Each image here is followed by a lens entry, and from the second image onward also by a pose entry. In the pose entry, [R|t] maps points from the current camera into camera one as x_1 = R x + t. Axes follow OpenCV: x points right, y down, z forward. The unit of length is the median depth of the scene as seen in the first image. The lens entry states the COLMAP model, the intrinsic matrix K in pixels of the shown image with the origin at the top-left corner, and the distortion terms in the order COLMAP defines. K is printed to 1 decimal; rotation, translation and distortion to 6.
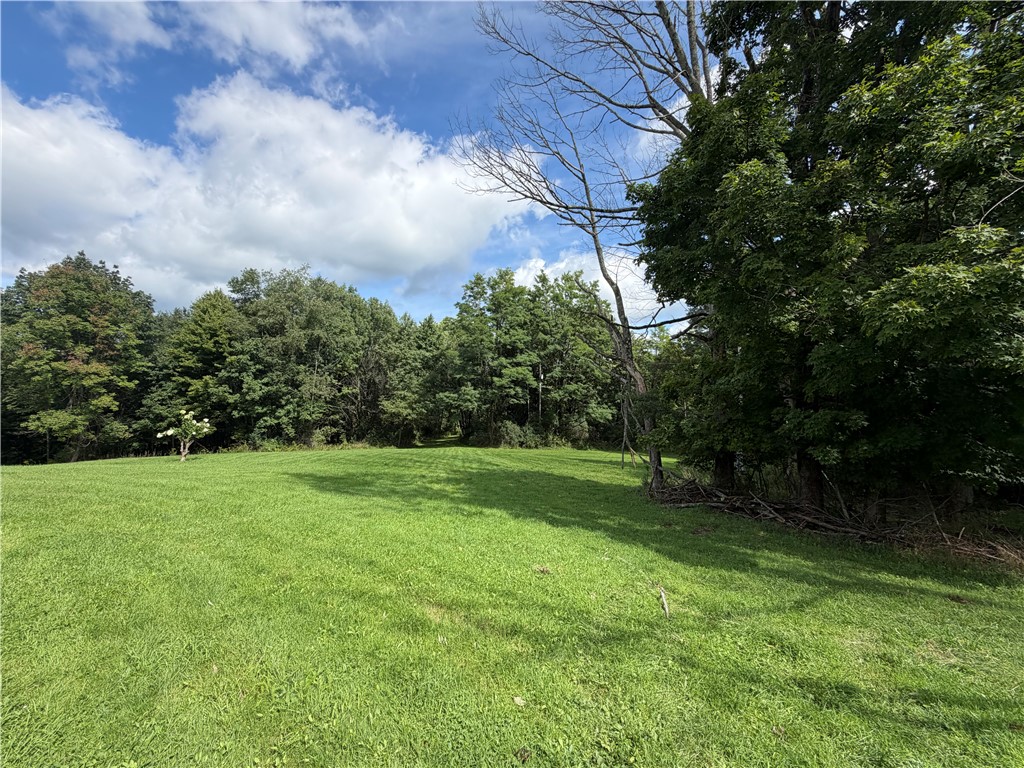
lens RADIAL K [[409.3, 0, 508.7], [0, 409.3, 376.7], [0, 0, 1]] dist [-0.003000, -0.000200]
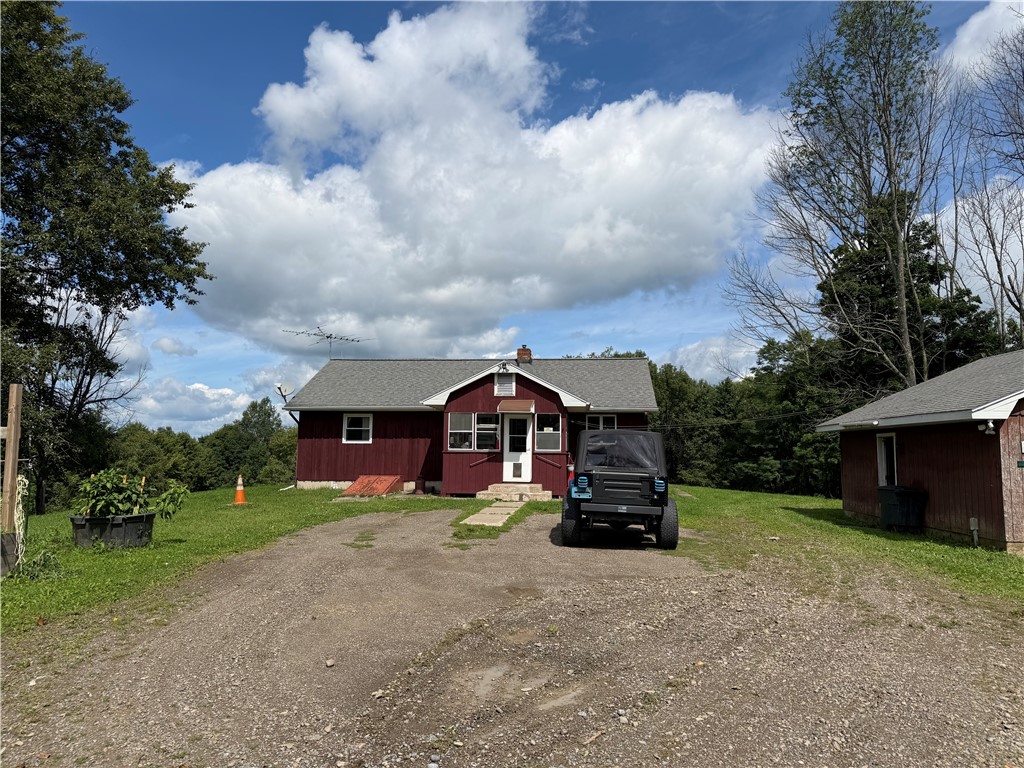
lens RADIAL K [[705.8, 0, 508.9], [0, 705.8, 383.0], [0, 0, 1]] dist [0.011018, -0.006137]
pose [[0.861196, -0.057284, -0.505035, 0.228289], [0.025911, 0.997285, -0.068934, -0.049221], [0.507613, 0.046280, 0.860342, -0.760995]]
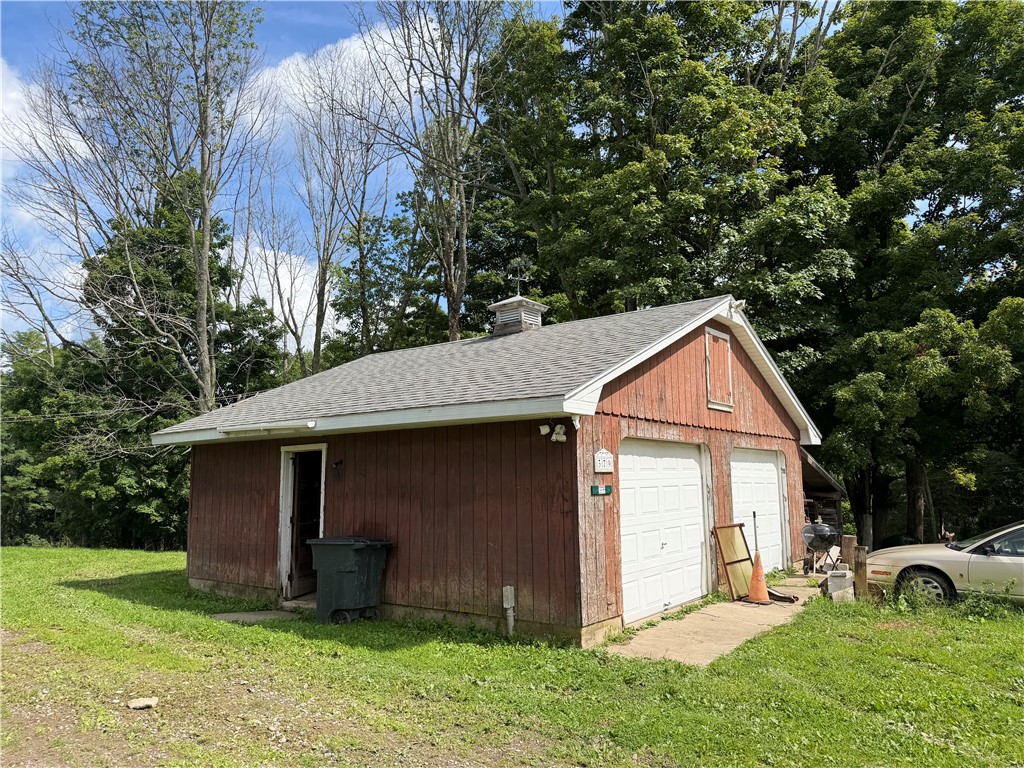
lens RADIAL K [[705.8, 0, 513.3], [0, 705.8, 386.5], [0, 0, 1]] dist [0.011018, -0.006137]
pose [[0.882723, 0.030168, 0.468925, 0.167288], [0.010178, 0.996475, -0.083266, -0.042977], [-0.469784, 0.078273, 0.879304, -0.576617]]
